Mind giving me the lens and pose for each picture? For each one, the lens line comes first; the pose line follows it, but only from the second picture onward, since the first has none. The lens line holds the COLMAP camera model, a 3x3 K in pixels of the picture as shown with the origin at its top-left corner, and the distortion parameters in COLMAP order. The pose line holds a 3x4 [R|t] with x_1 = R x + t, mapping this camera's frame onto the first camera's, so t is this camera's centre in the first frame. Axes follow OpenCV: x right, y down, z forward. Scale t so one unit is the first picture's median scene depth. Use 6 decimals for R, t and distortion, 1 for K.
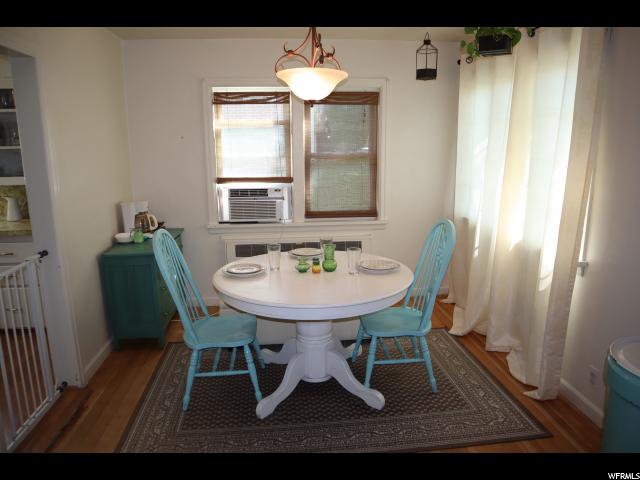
lens RADIAL K [[442.5, 0, 320.1], [0, 442.5, 236.9], [0, 0, 1]] dist [-0.120911, 0.076585]
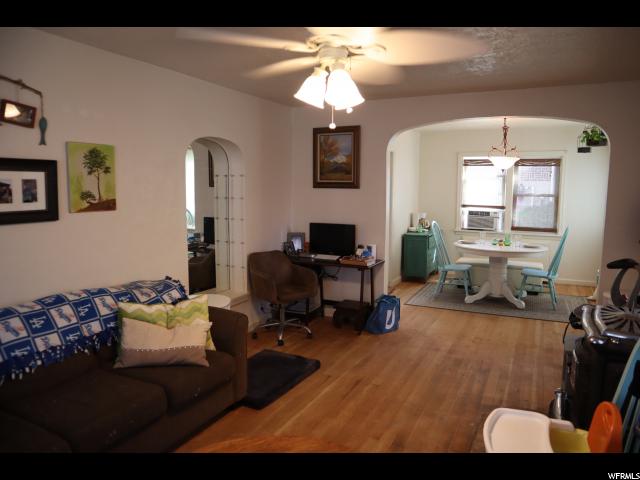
lens RADIAL K [[442.5, 0, 320.1], [0, 442.5, 236.9], [0, 0, 1]] dist [-0.120911, 0.076585]
pose [[0.841211, 0.075238, -0.535447, 0.257006], [-0.122835, 0.990971, -0.053734, 0.173007], [0.526570, 0.110973, 0.842858, -0.852900]]
